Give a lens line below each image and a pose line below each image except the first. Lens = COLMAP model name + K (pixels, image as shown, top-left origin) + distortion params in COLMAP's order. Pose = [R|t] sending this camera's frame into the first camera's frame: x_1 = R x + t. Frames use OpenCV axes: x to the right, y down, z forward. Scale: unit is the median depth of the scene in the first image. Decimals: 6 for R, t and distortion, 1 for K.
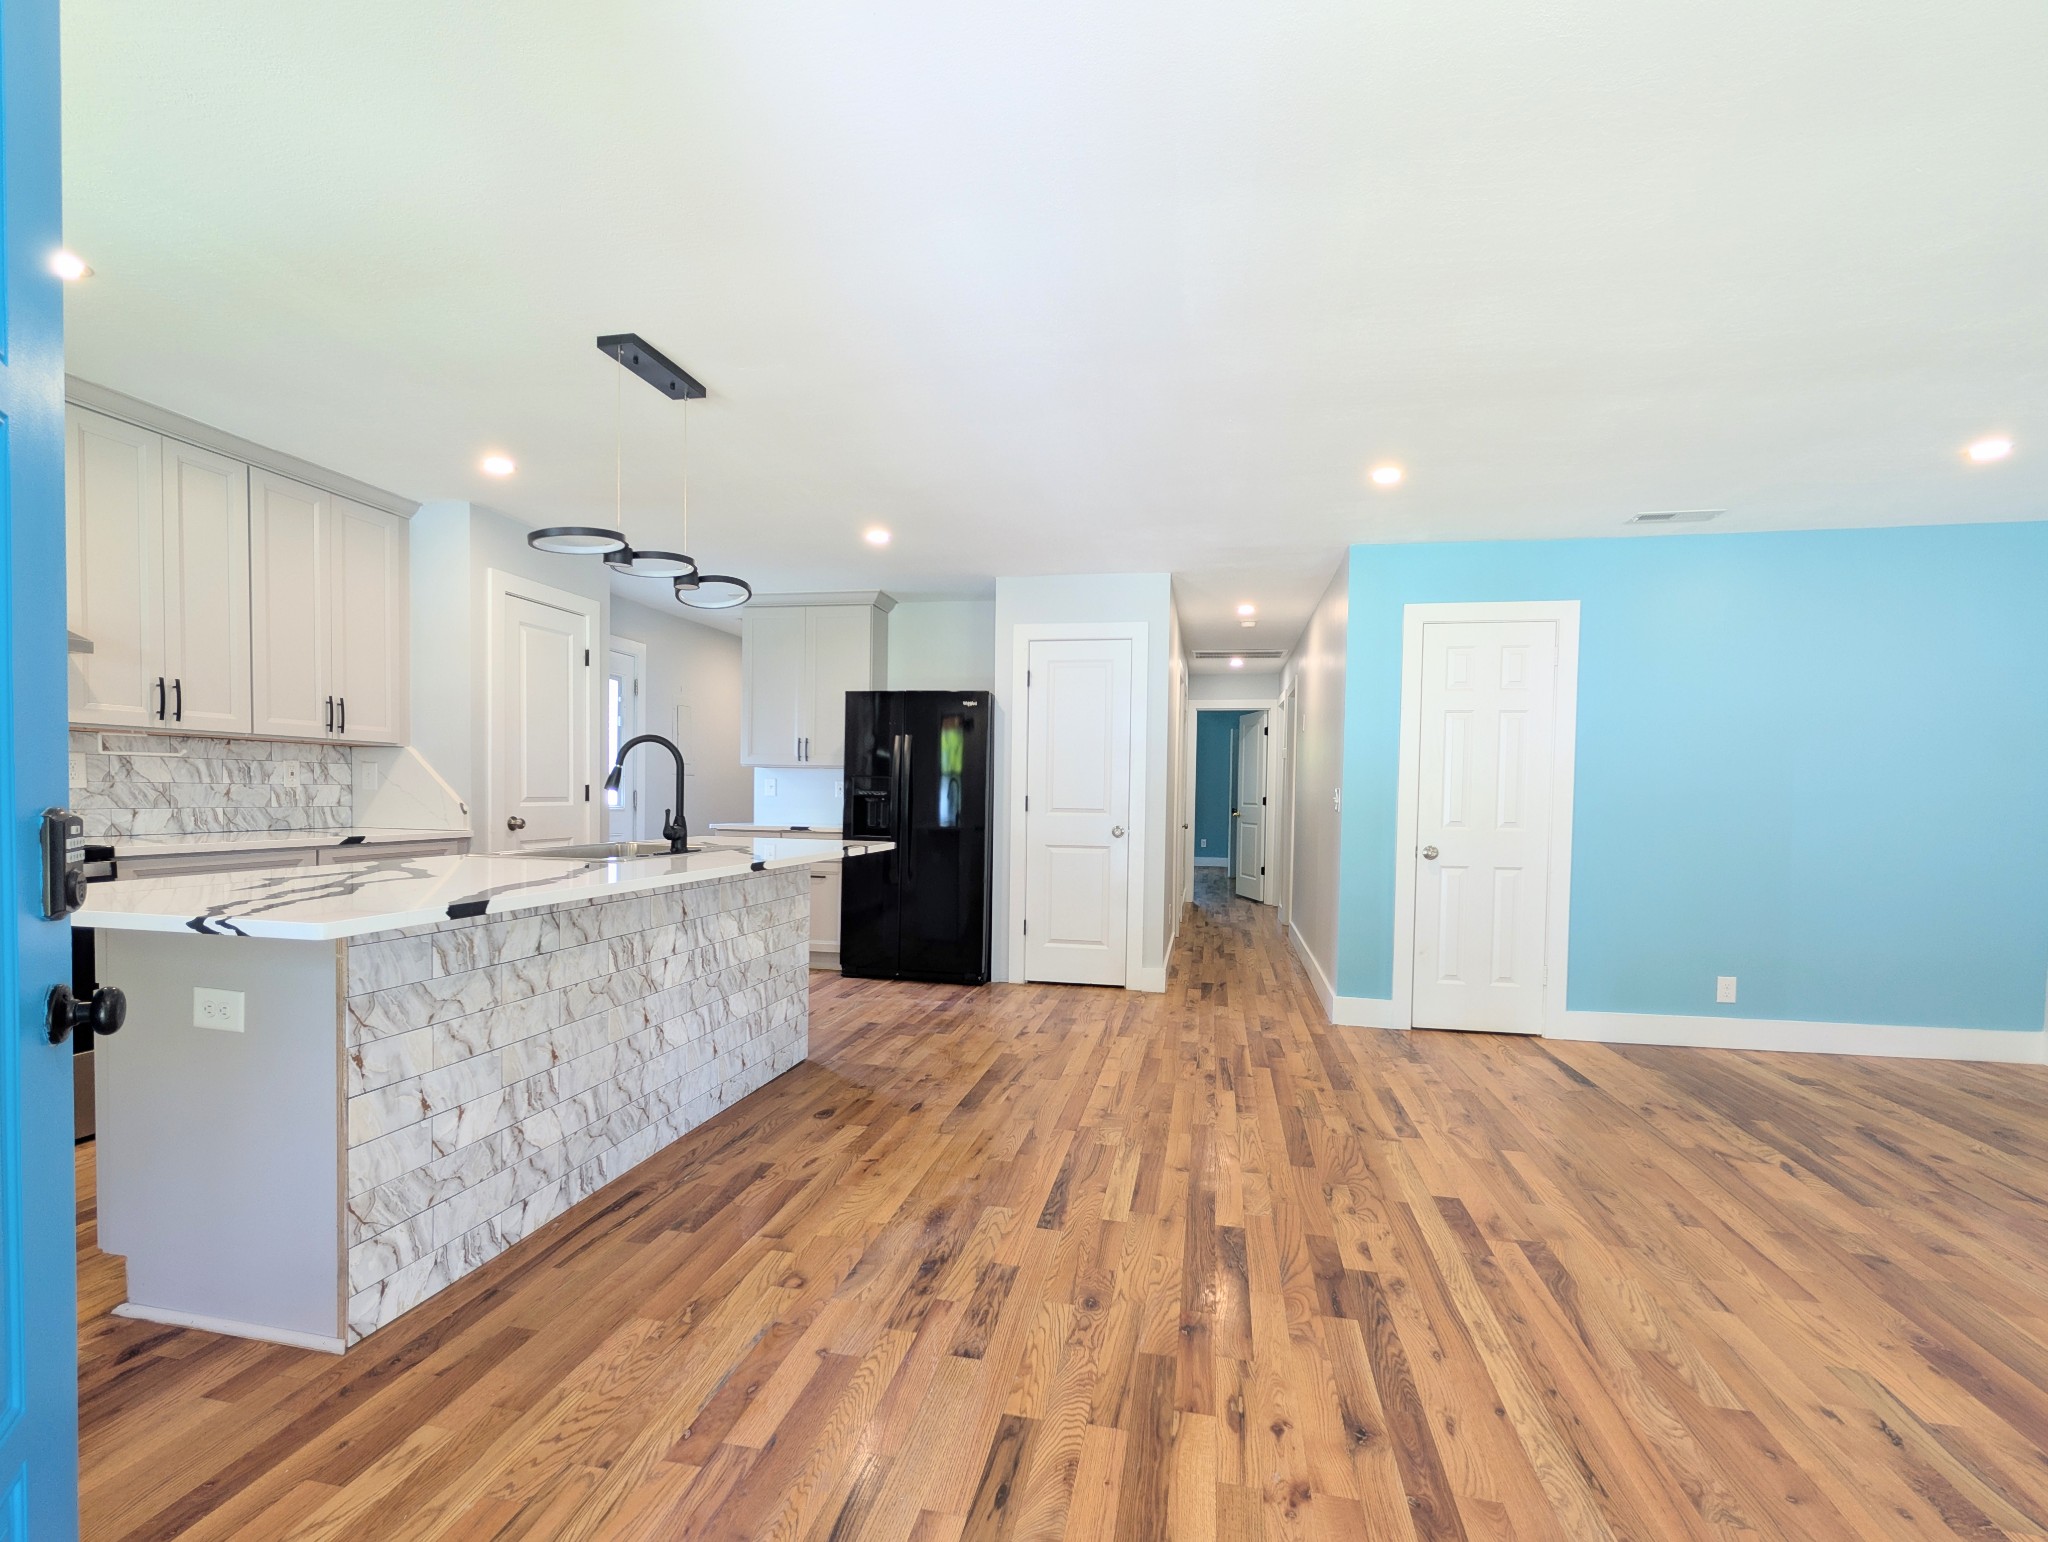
lens RADIAL K [[926.4, 0, 1025.3], [0, 926.4, 824.5], [0, 0, 1]] dist [-0.002343, -0.000022]
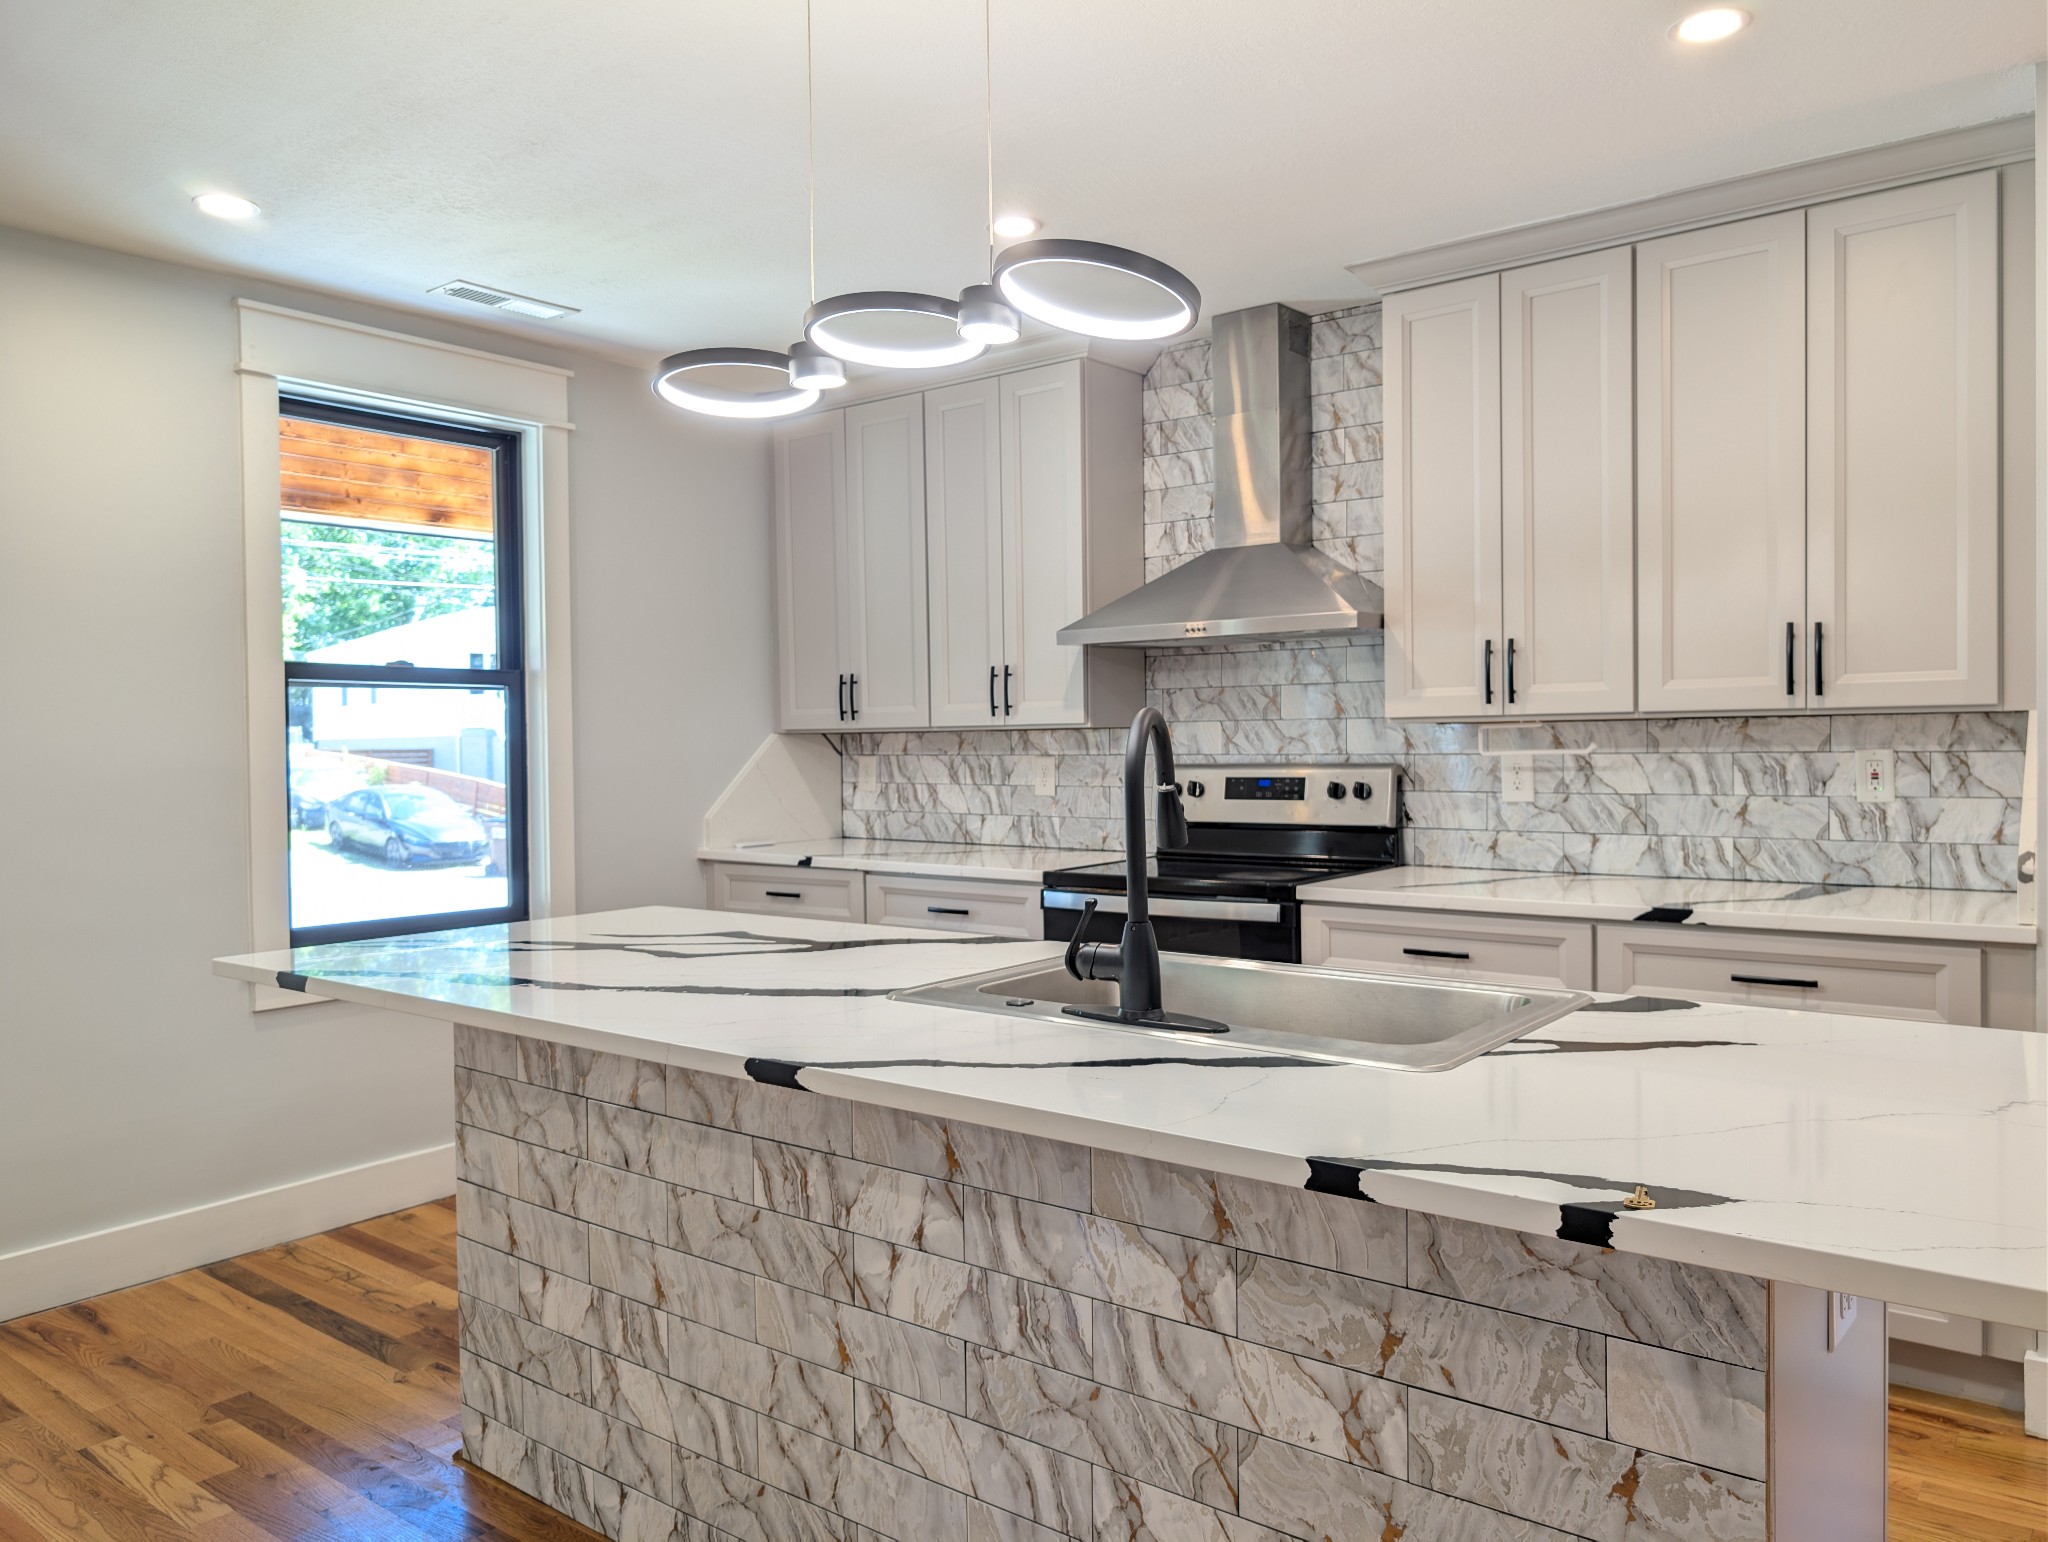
lens RADIAL K [[1481.1, 0, 1029.7], [0, 1481.1, 776.7], [0, 0, 1]] dist [0.056610, -0.090246]
pose [[-0.448659, 0.011699, -0.893626, 0.193051], [-0.023632, 0.999409, 0.024948, -0.088995], [0.893390, 0.032312, -0.448118, 1.331503]]
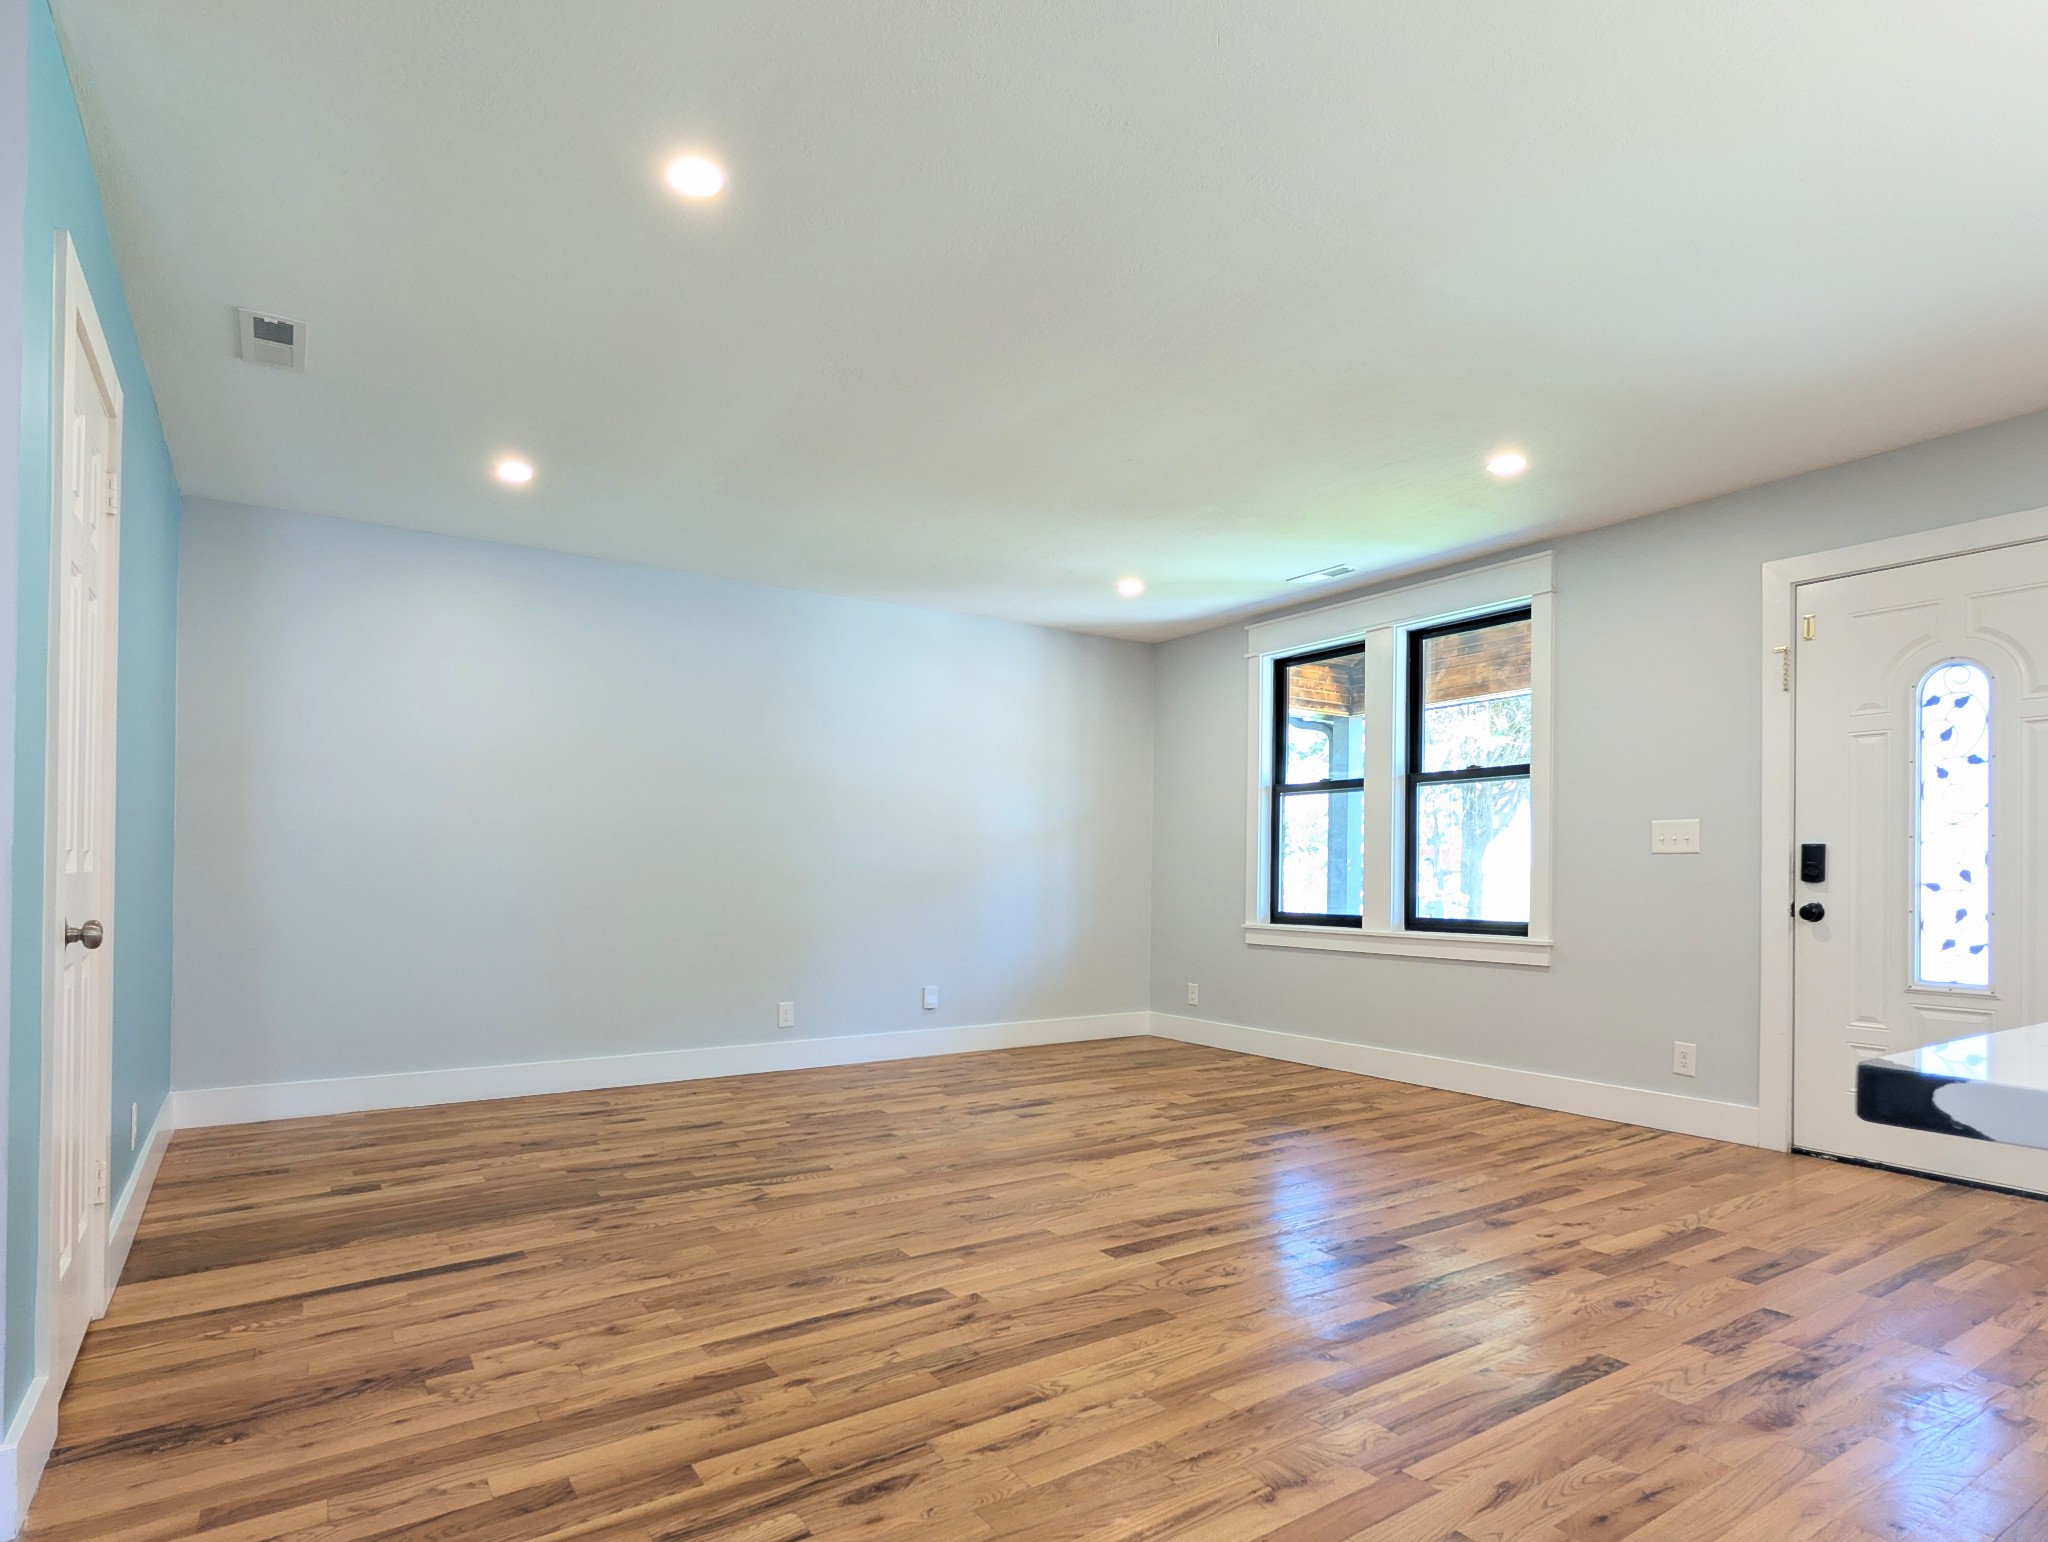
lens RADIAL K [[1103.2, 0, 1029.0], [0, 1103.2, 871.8], [0, 0, 1]] dist [-0.000093, 0.001043]
pose [[-0.706574, -0.022176, 0.707292, -0.228885], [0.004413, 0.999351, 0.035742, -0.012588], [-0.707626, 0.028376, -0.706017, 1.646402]]
